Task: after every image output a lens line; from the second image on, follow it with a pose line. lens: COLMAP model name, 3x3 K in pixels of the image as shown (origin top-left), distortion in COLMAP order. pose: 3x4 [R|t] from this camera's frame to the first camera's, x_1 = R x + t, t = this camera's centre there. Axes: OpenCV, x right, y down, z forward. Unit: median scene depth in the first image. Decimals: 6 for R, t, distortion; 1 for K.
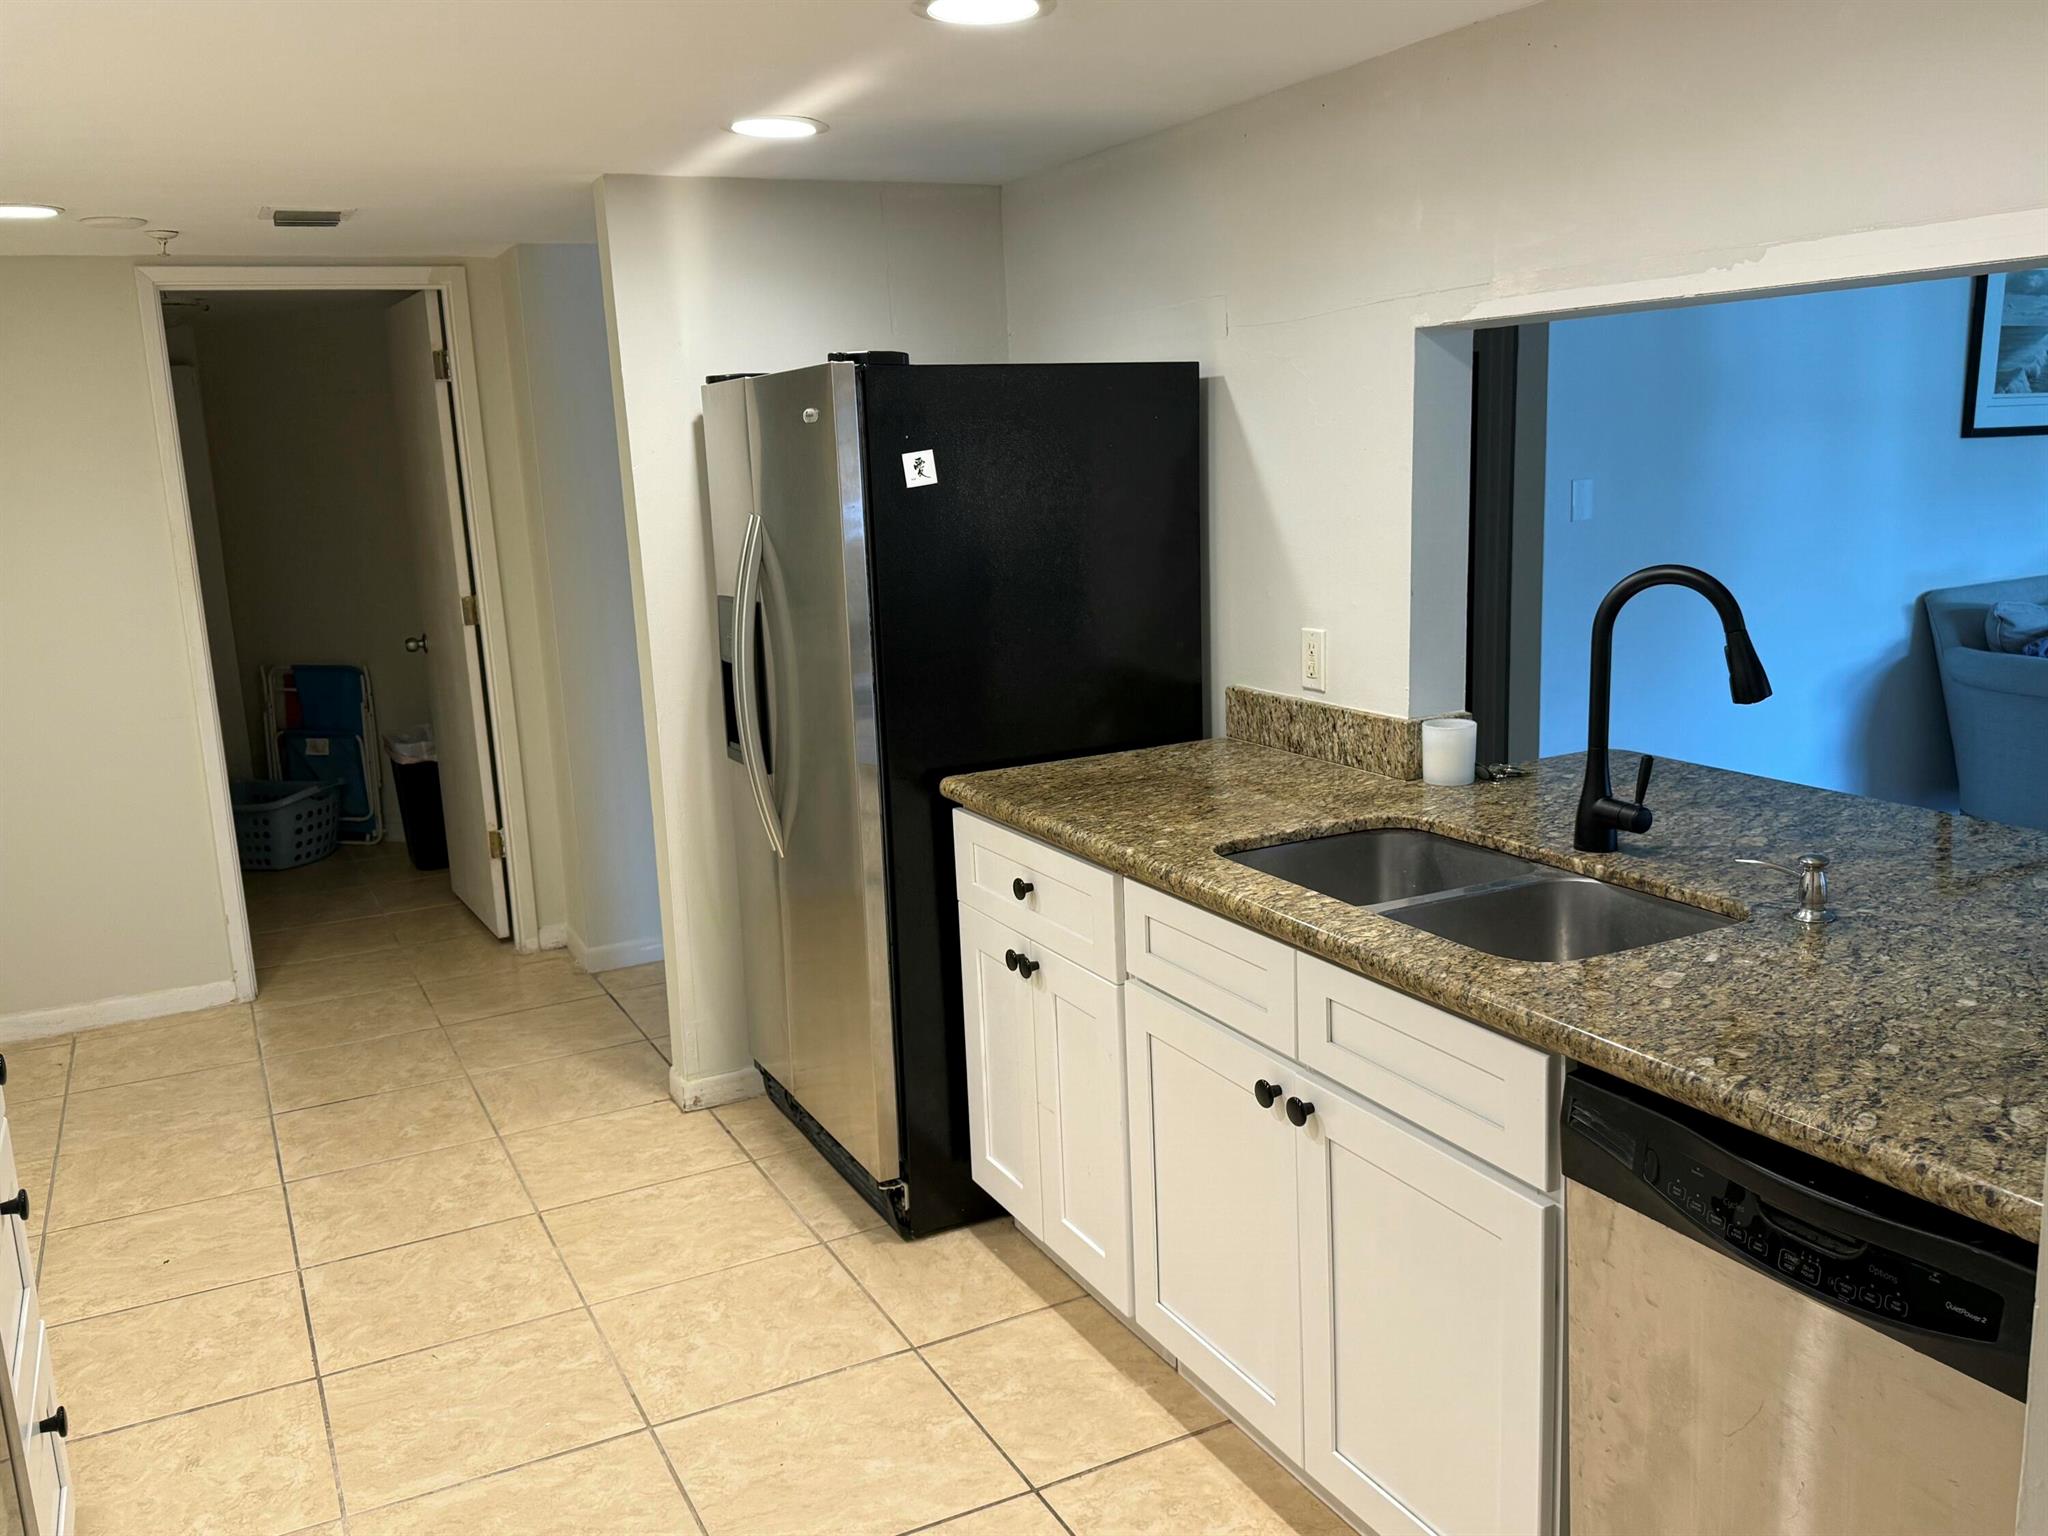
lens RADIAL K [[1700.0, 0, 1021.4], [0, 1700.0, 737.8], [0, 0, 1]] dist [0.002732, -0.007051]
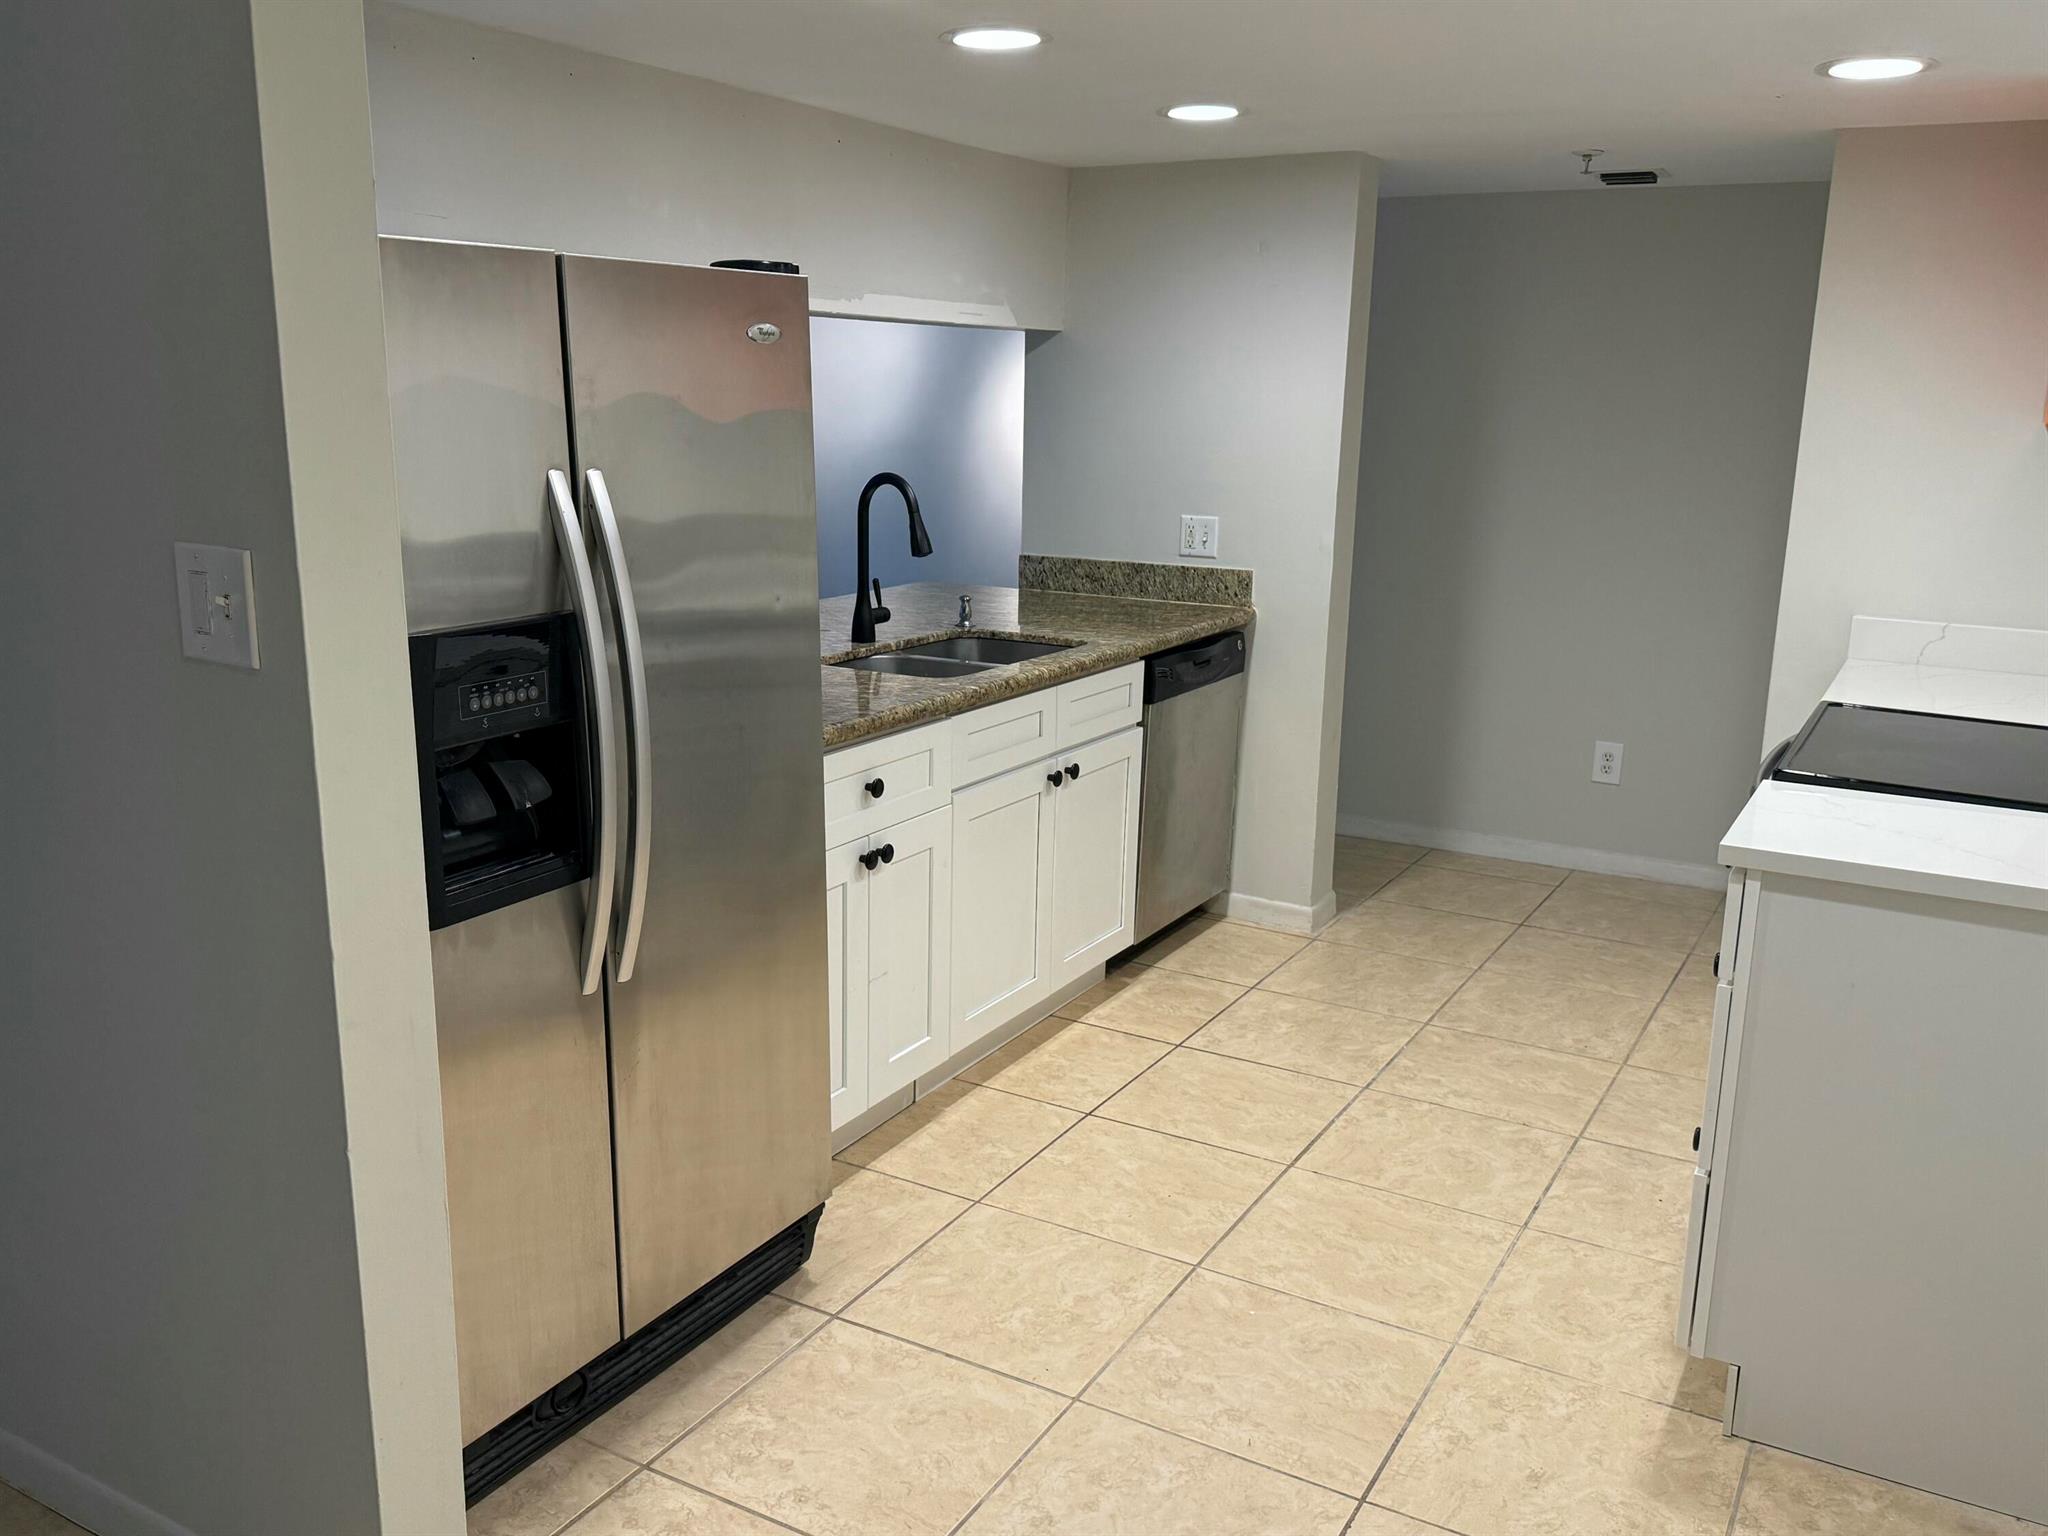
lens RADIAL K [[1689.4, 0, 1025.4], [0, 1689.4, 774.6], [0, 0, 1]] dist [0.208629, -0.456081]
pose [[-0.553734, -0.152702, 0.818572, -1.046889], [0.155893, 0.946650, 0.282050, -0.237911], [-0.817971, 0.283790, -0.500387, 1.594043]]
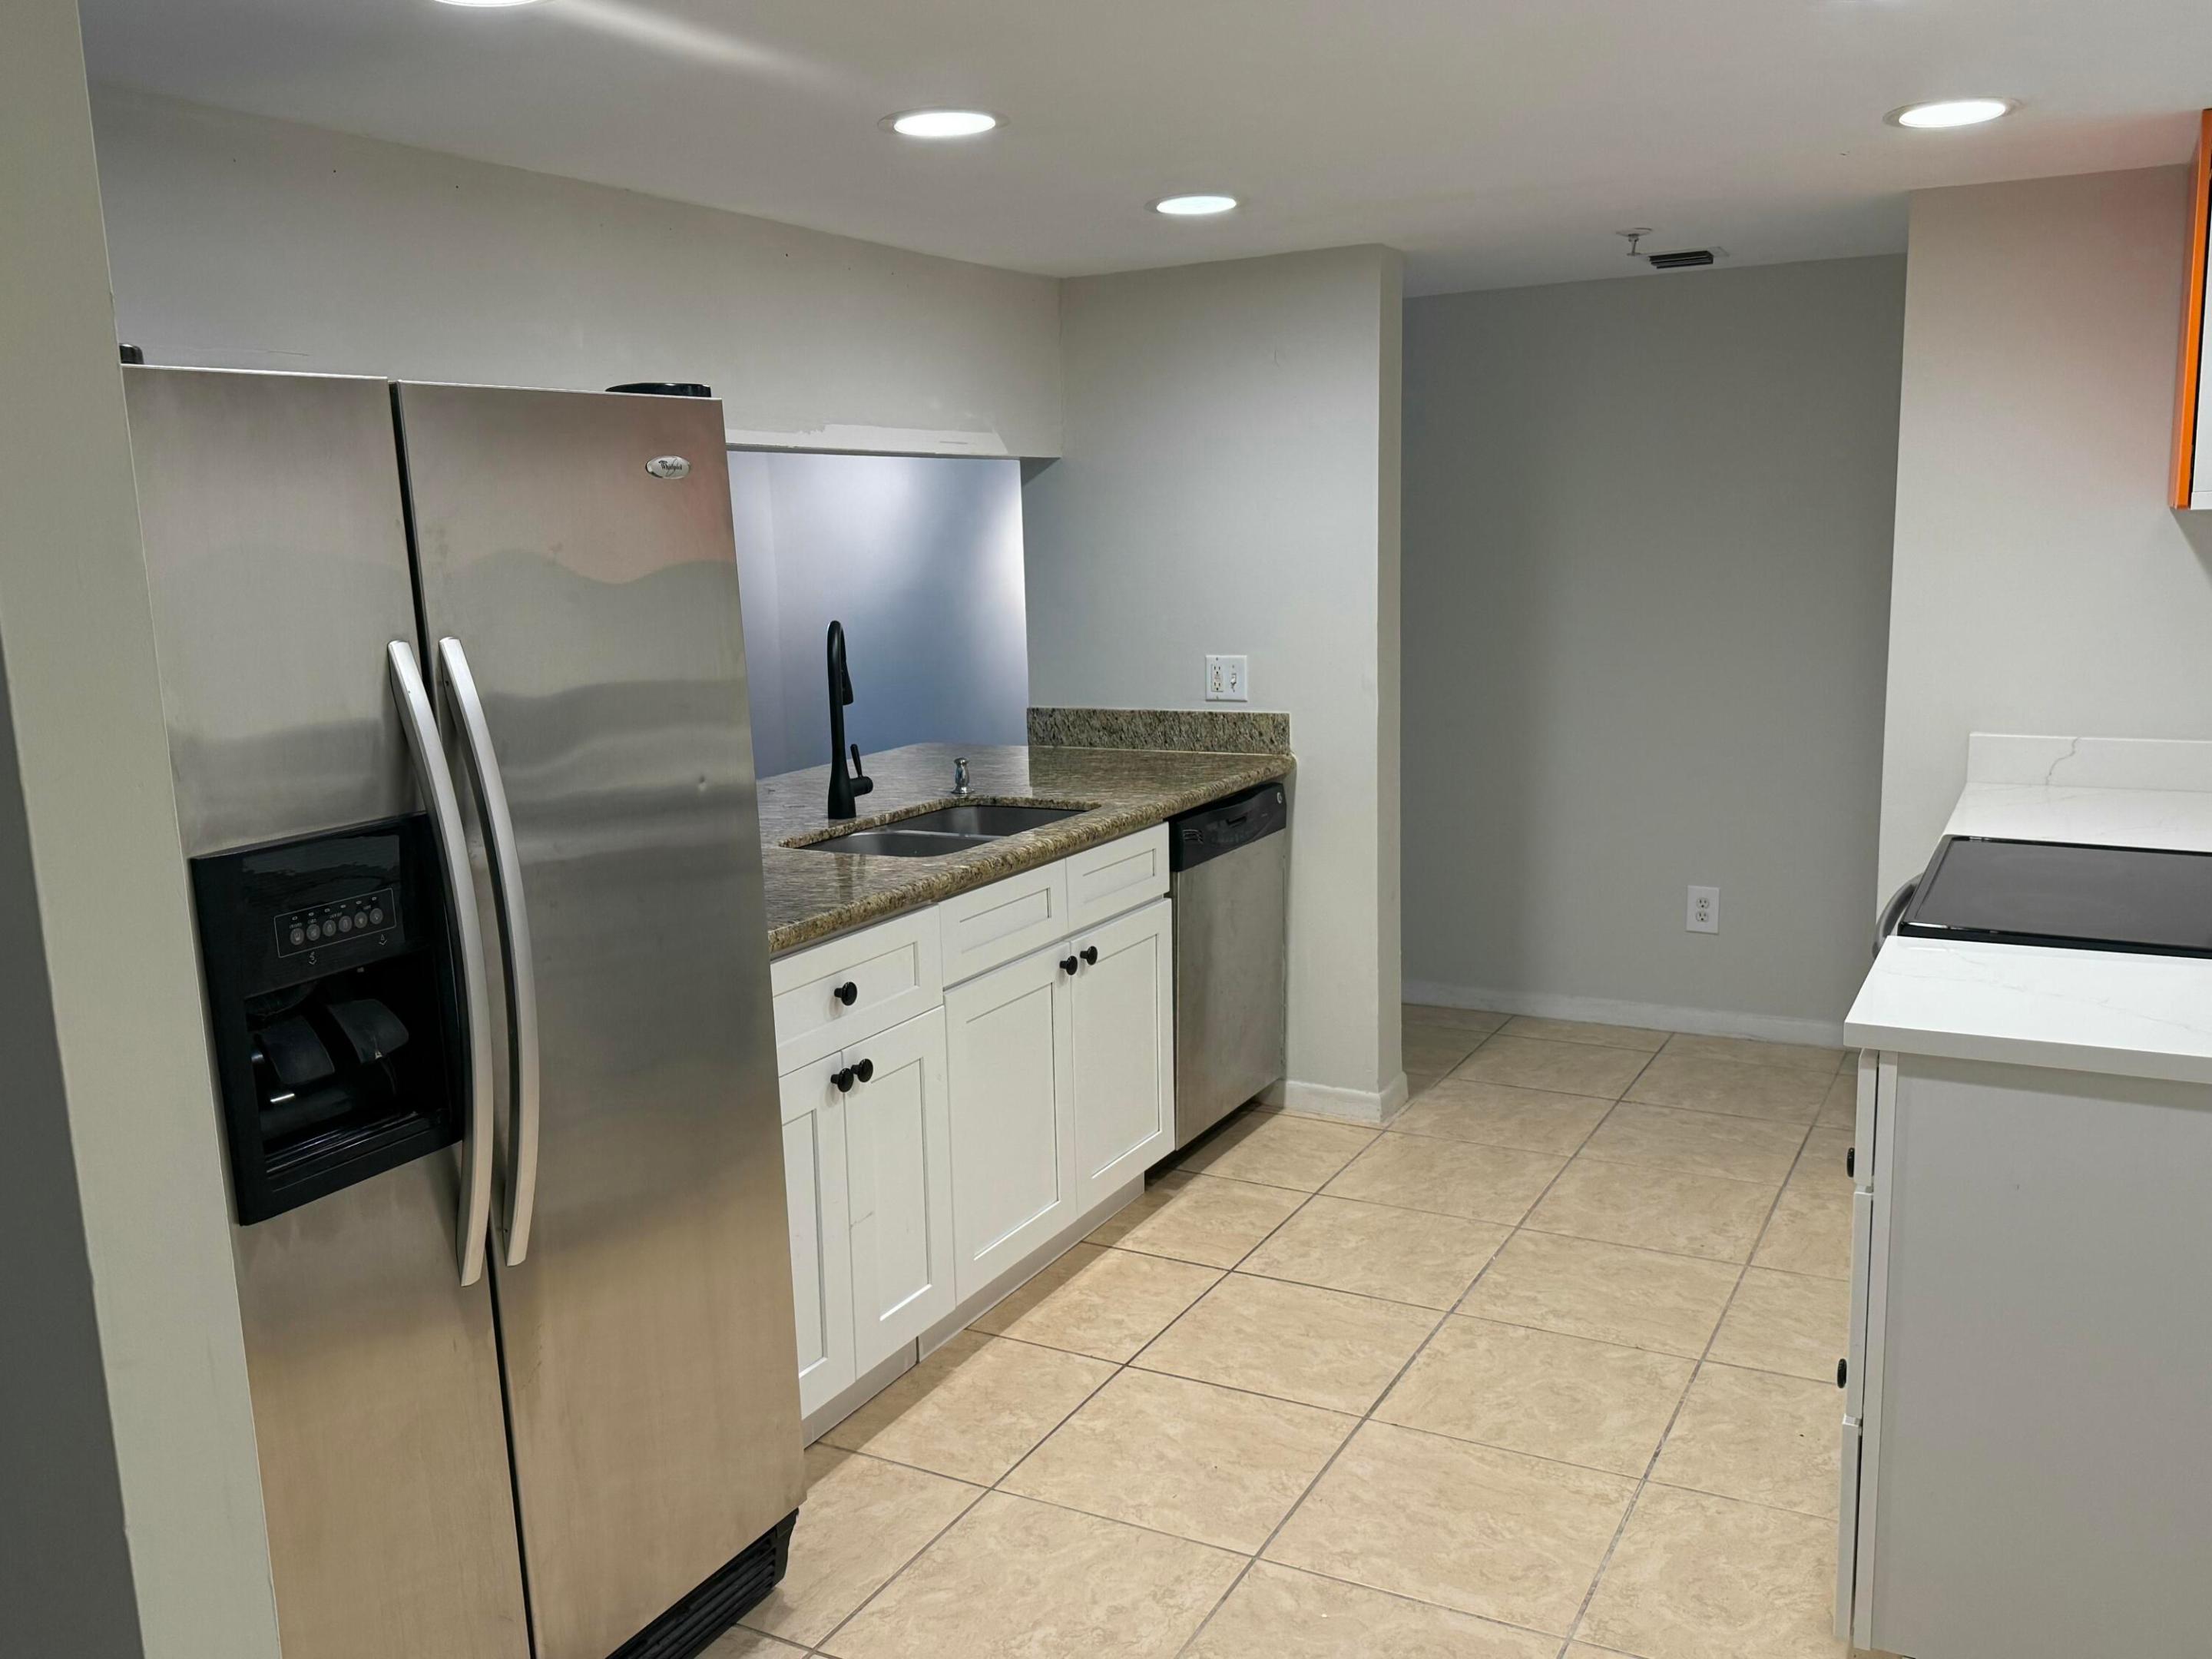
lens RADIAL K [[1824.6, 0, 1107.5], [0, 1824.6, 836.7], [0, 0, 1]] dist [0.208629, -0.456081]
pose [[-0.573122, -0.078738, 0.815679, -0.982998], [0.200239, 0.951744, 0.232567, -0.220008], [-0.794629, 0.296620, -0.529699, 1.511865]]
